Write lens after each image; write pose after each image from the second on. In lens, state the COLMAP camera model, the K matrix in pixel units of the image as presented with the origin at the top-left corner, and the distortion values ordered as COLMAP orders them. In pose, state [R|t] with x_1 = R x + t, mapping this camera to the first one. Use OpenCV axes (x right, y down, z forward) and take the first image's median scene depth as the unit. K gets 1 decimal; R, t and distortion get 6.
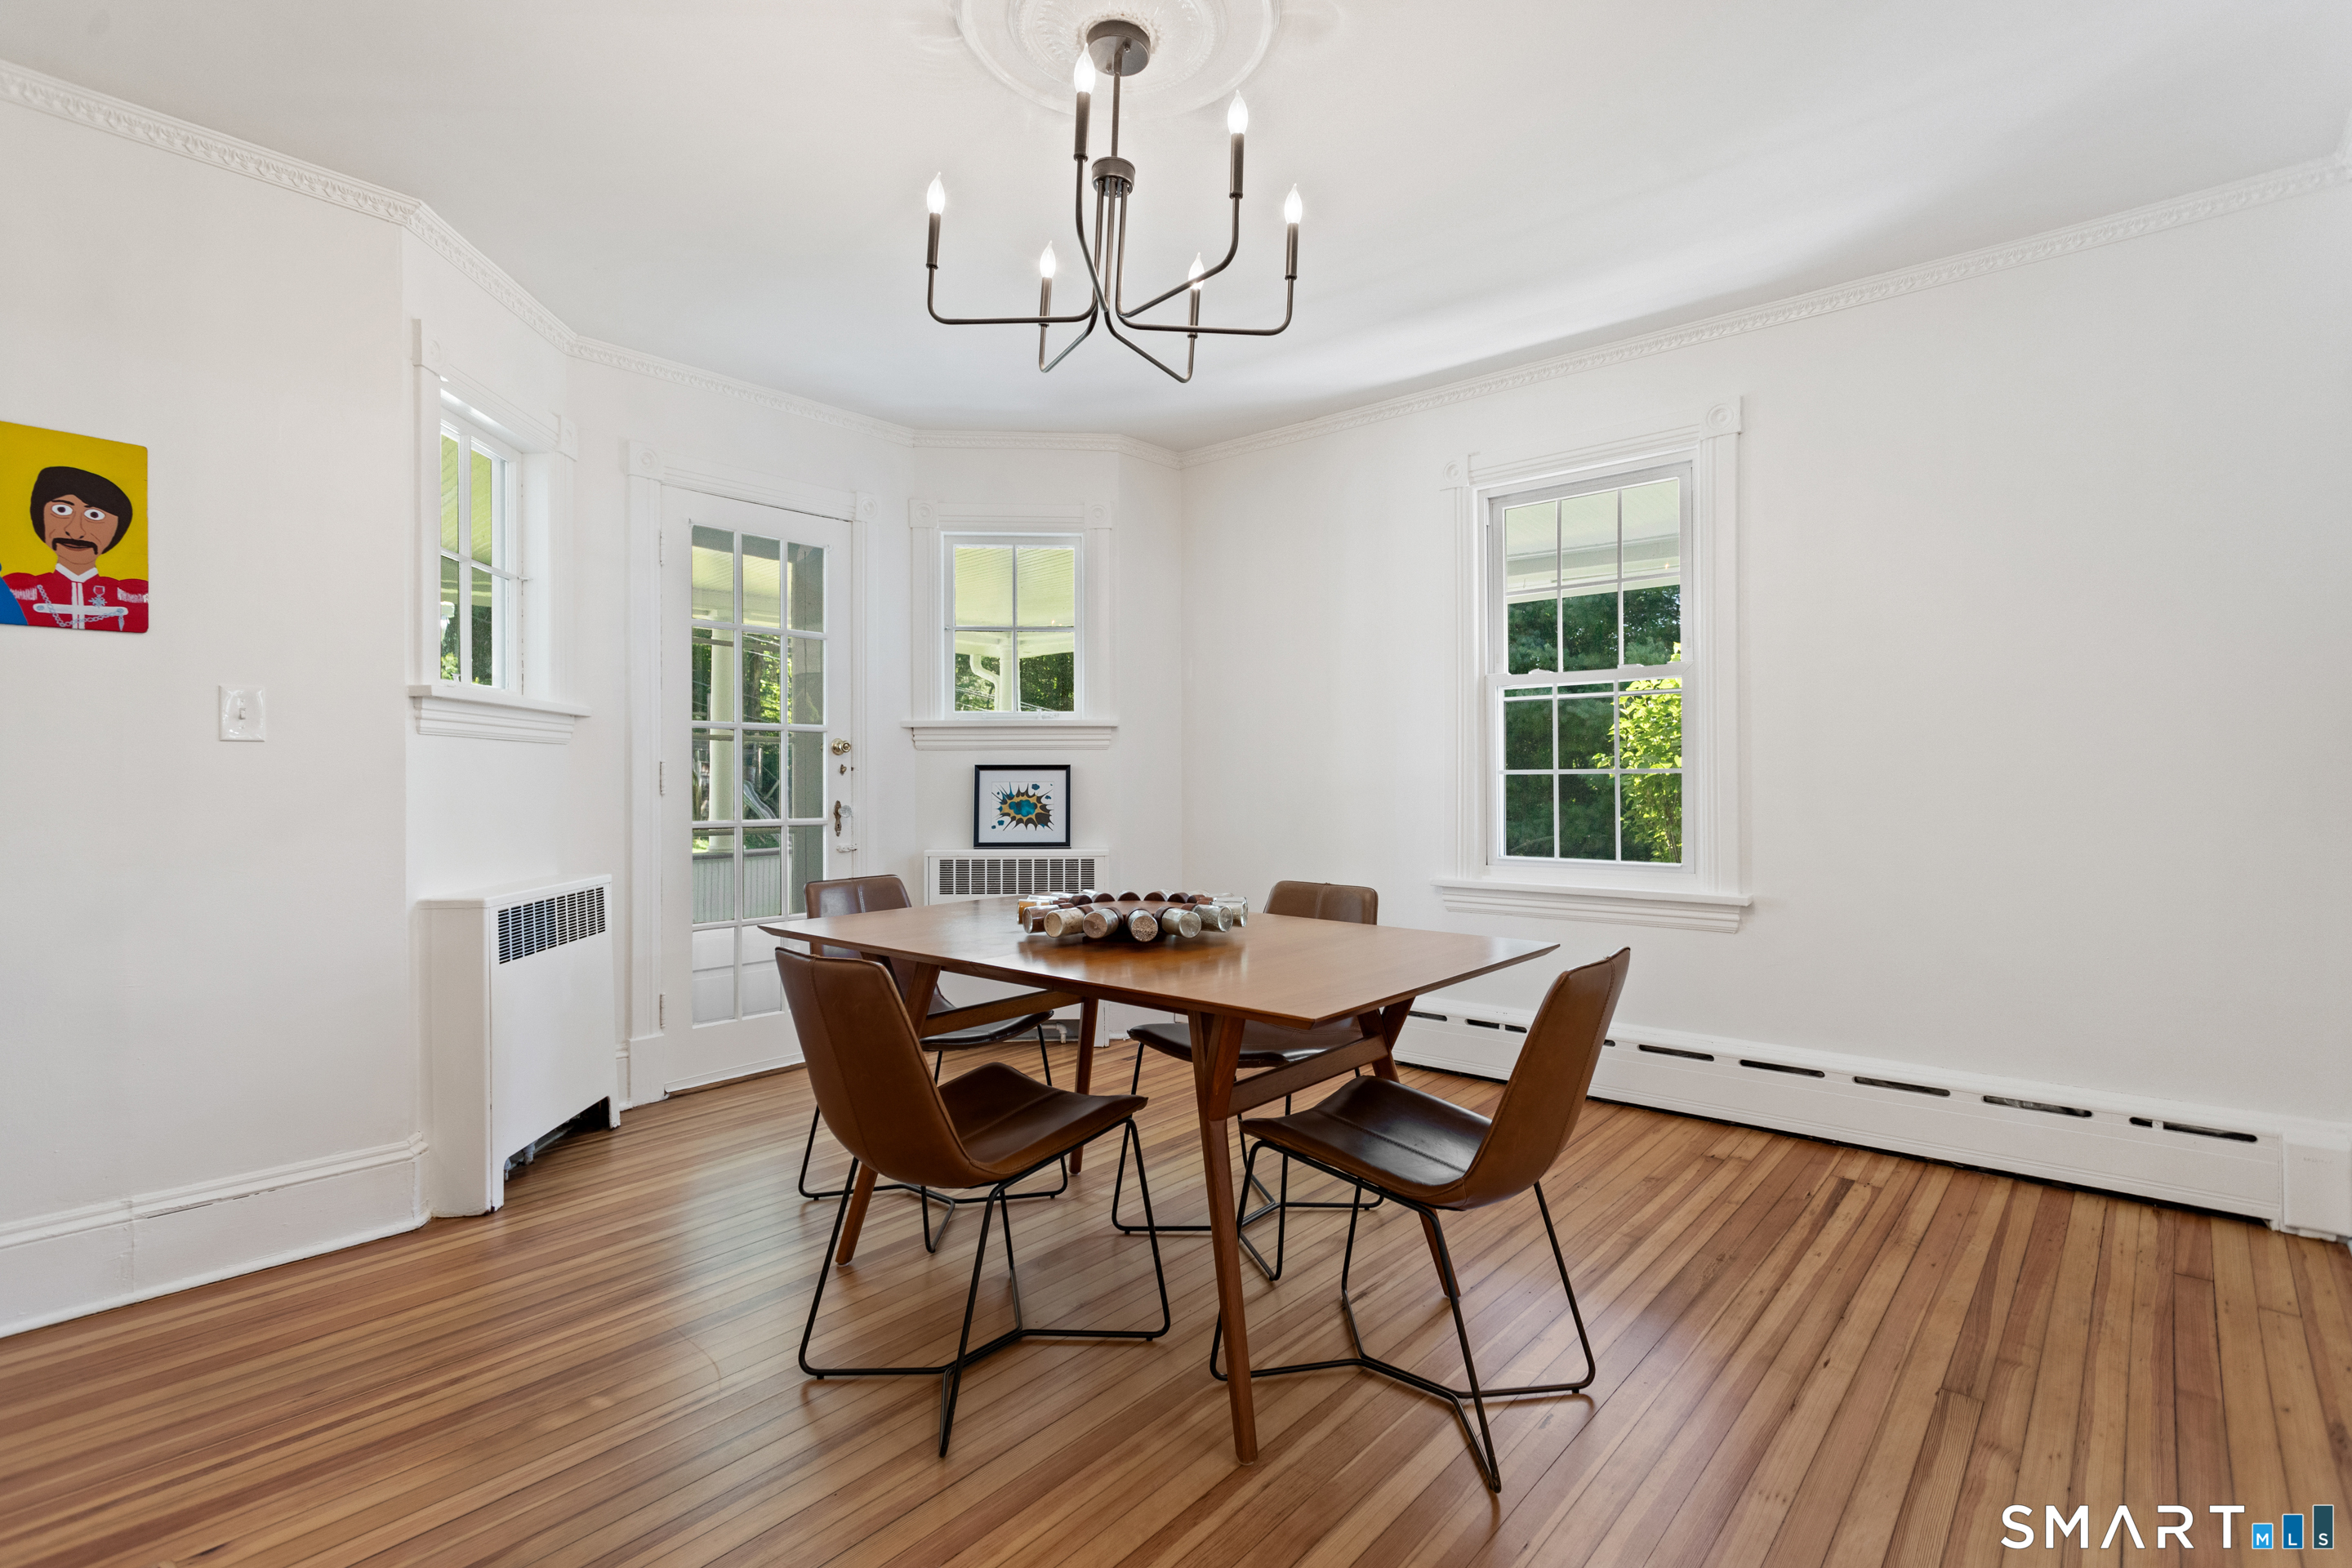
lens RADIAL K [[1115.3, 0, 1168.3], [0, 1115.3, 778.9], [0, 0, 1]] dist [0.004365, 0.000106]
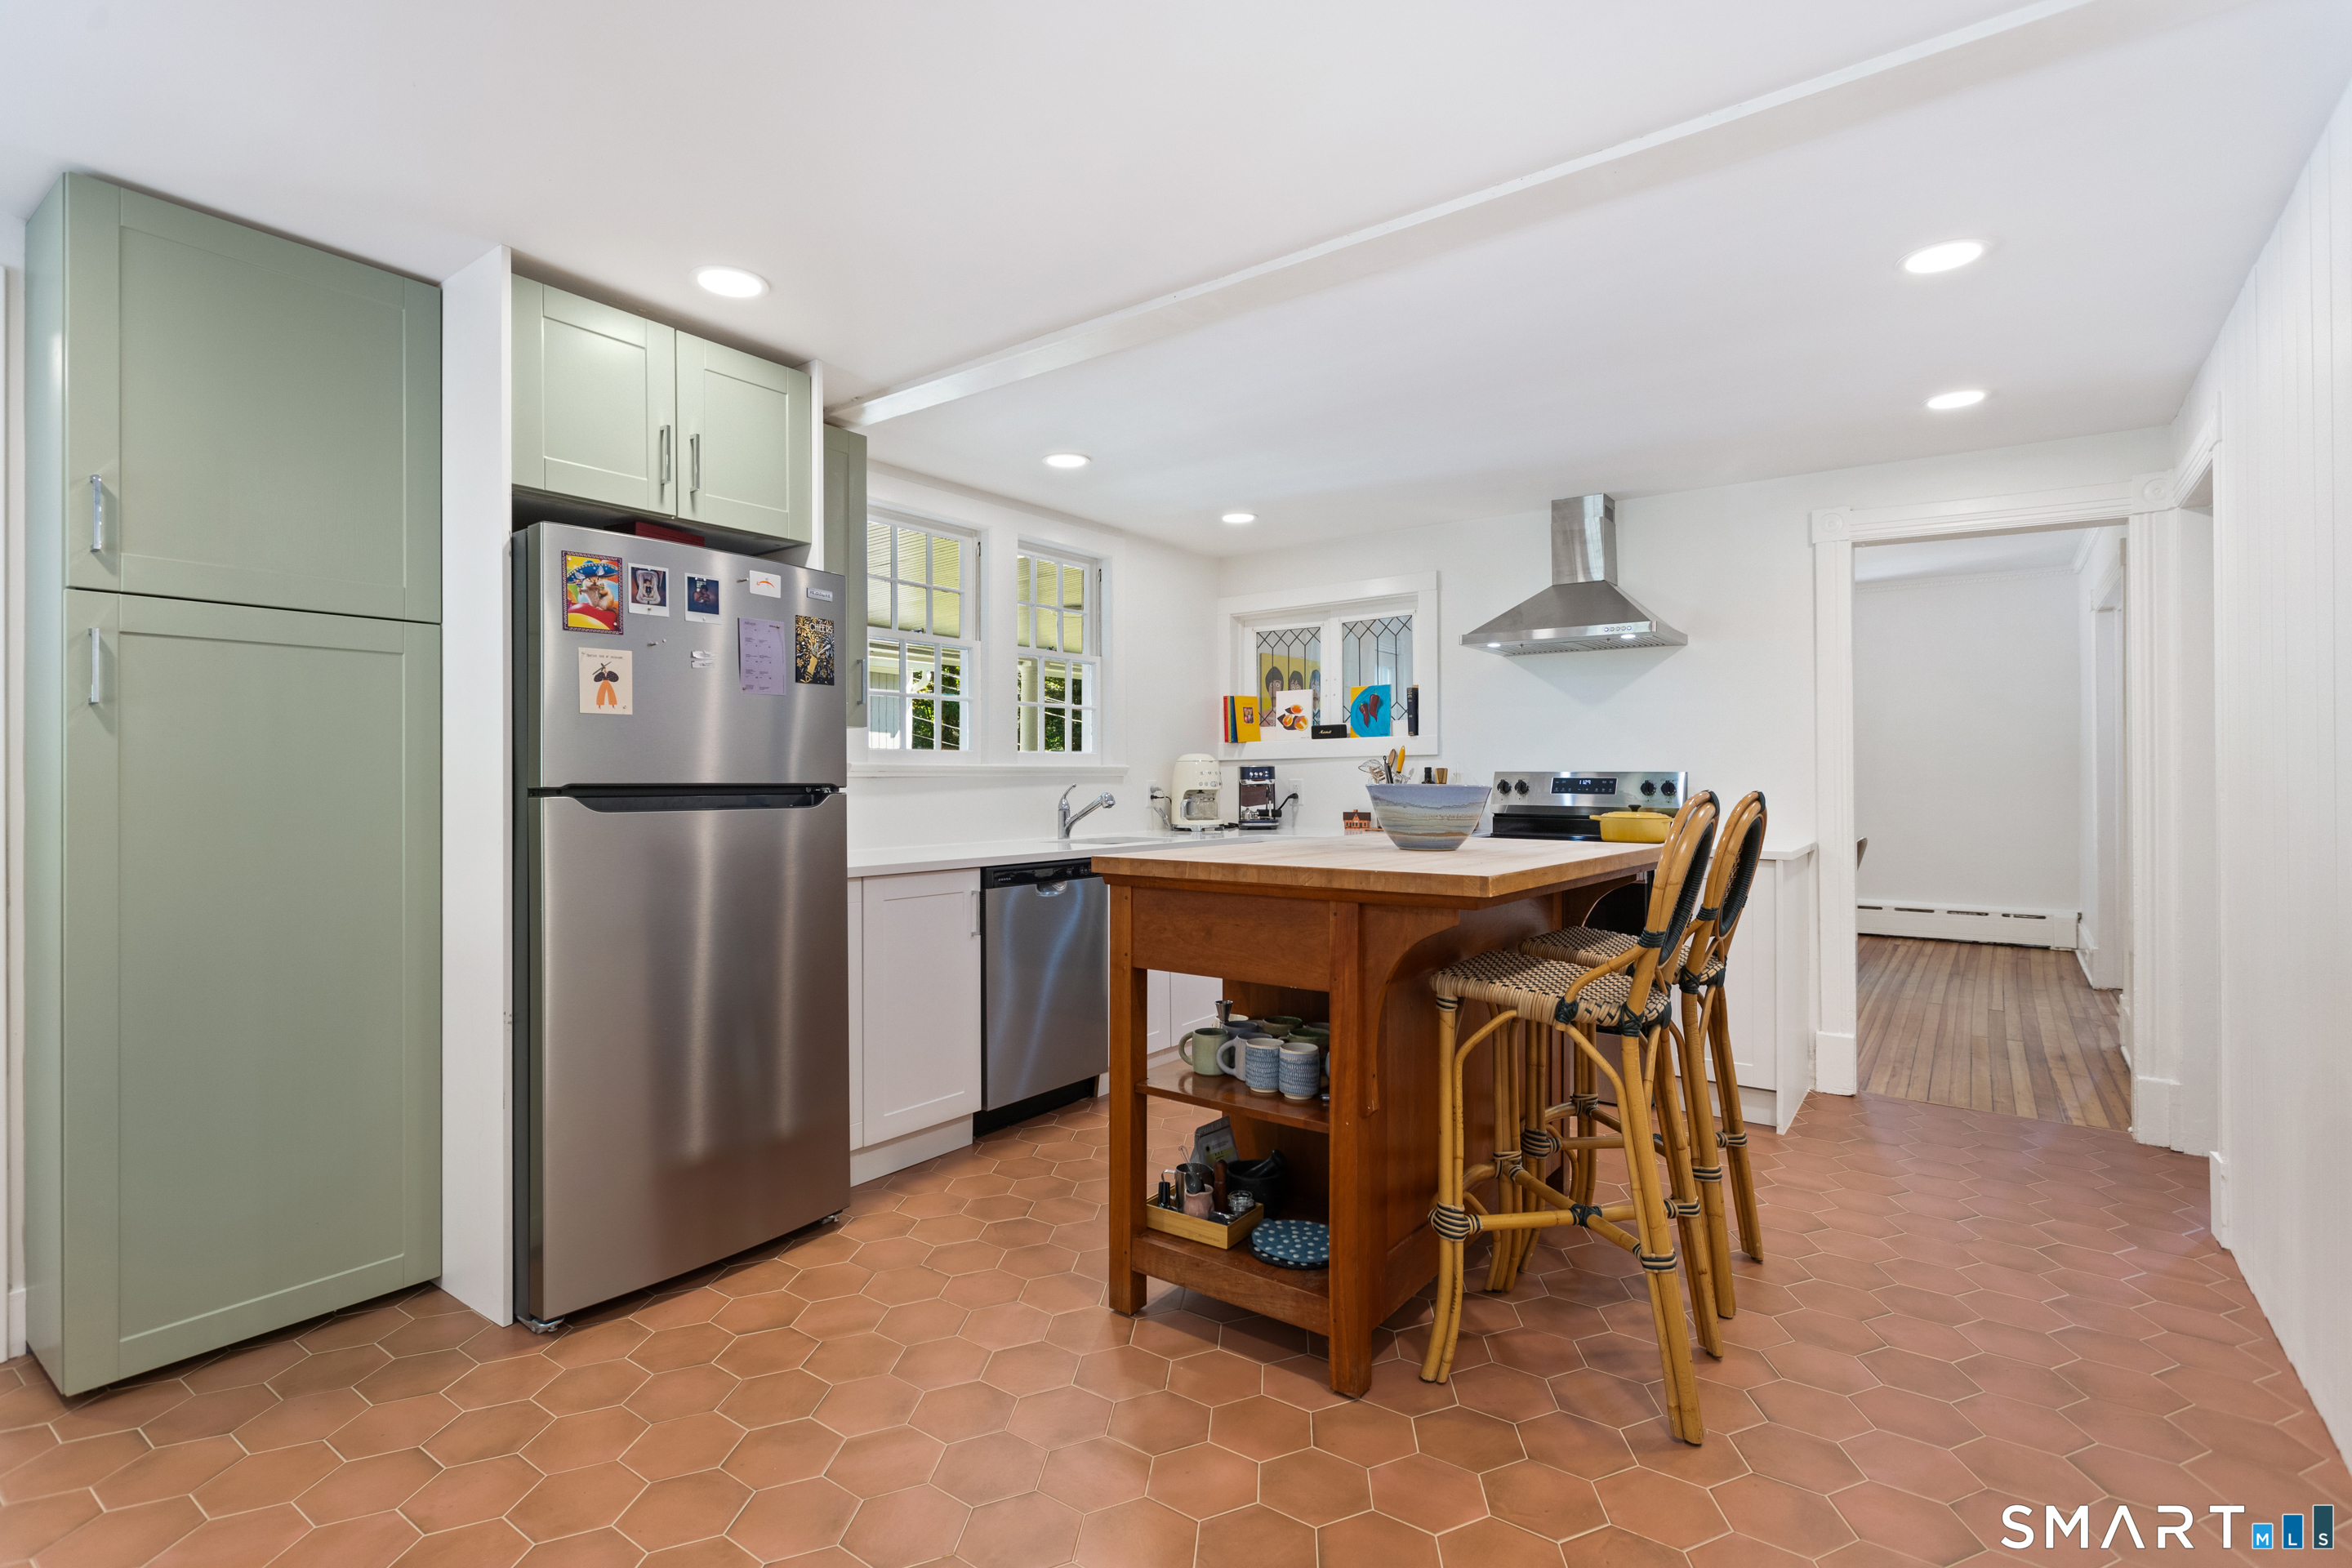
lens RADIAL K [[1115.3, 0, 1172.4], [0, 1115.3, 776.4], [0, 0, 1]] dist [0.004365, 0.000106]
pose [[0.996700, 0.000397, 0.081168, -1.302834], [-0.000012, 0.999989, -0.004750, -0.009372], [-0.081169, 0.004734, 0.996689, -1.468463]]
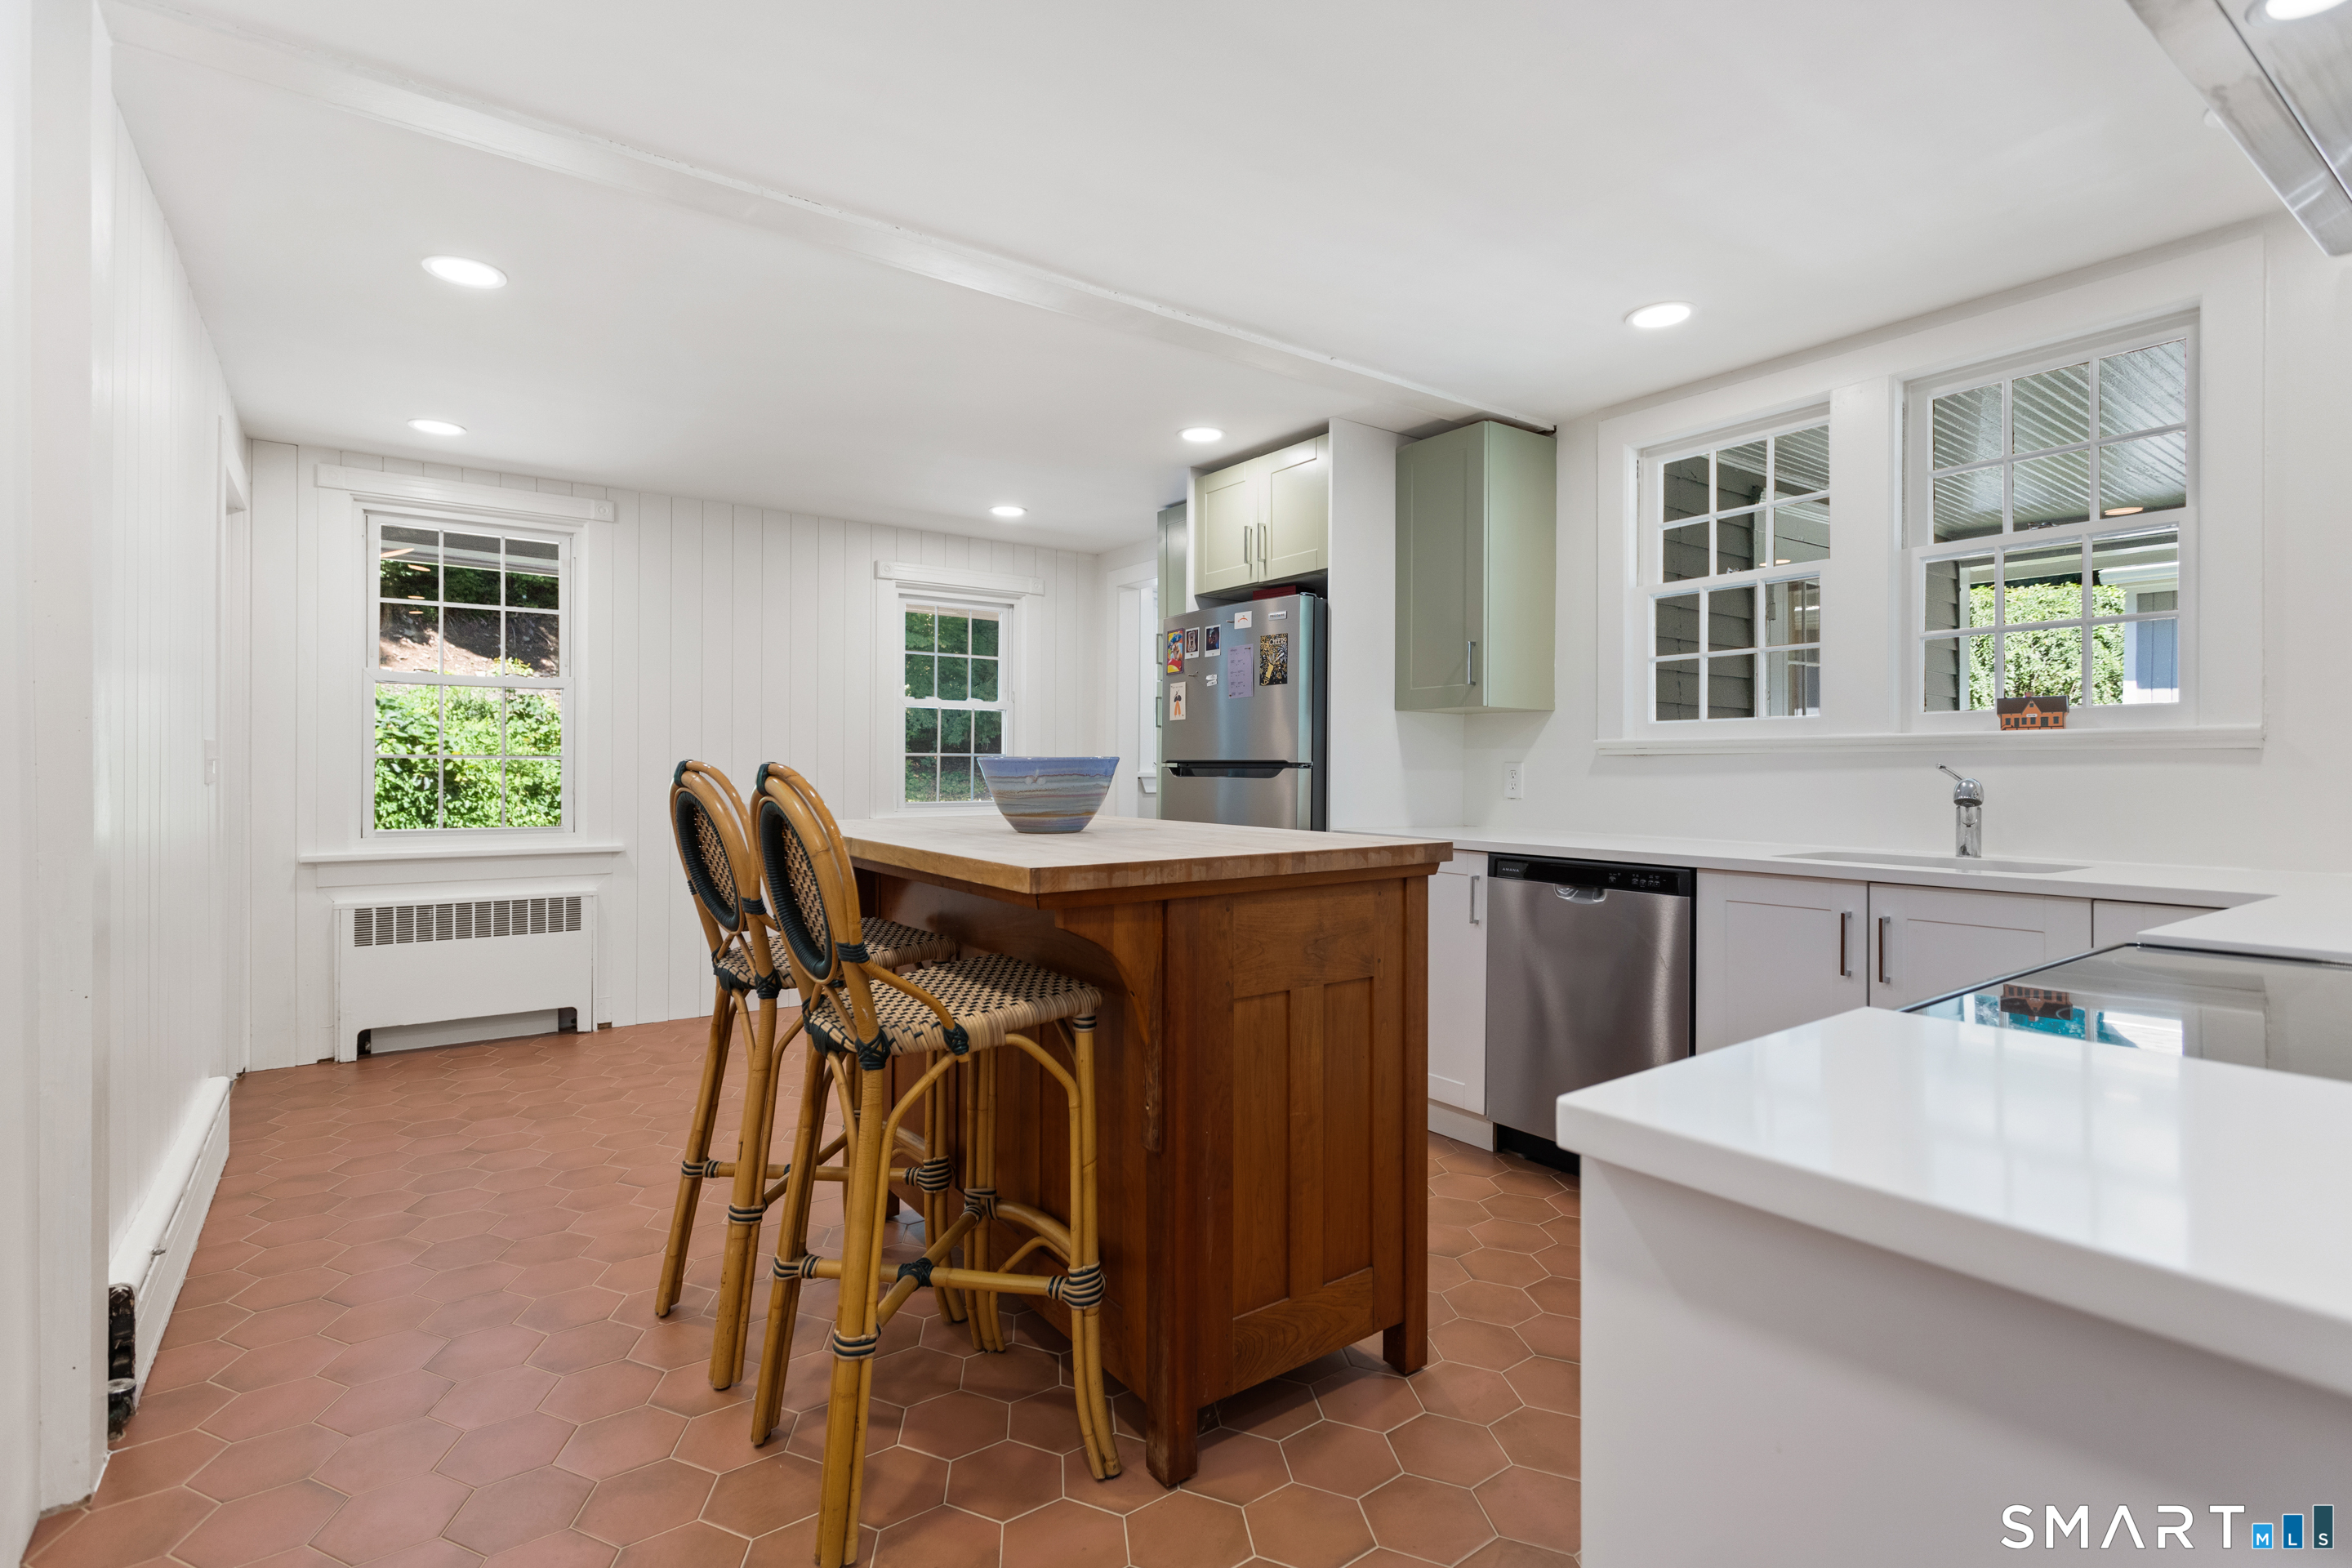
lens RADIAL K [[1115.3, 0, 1167.5], [0, 1115.3, 773.9], [0, 0, 1]] dist [0.004365, 0.000106]
pose [[-0.231873, 0.007579, -0.972716, 1.161130], [-0.004661, 0.999950, 0.008902, 0.006824], [0.972735, 0.006598, -0.231826, 1.289793]]
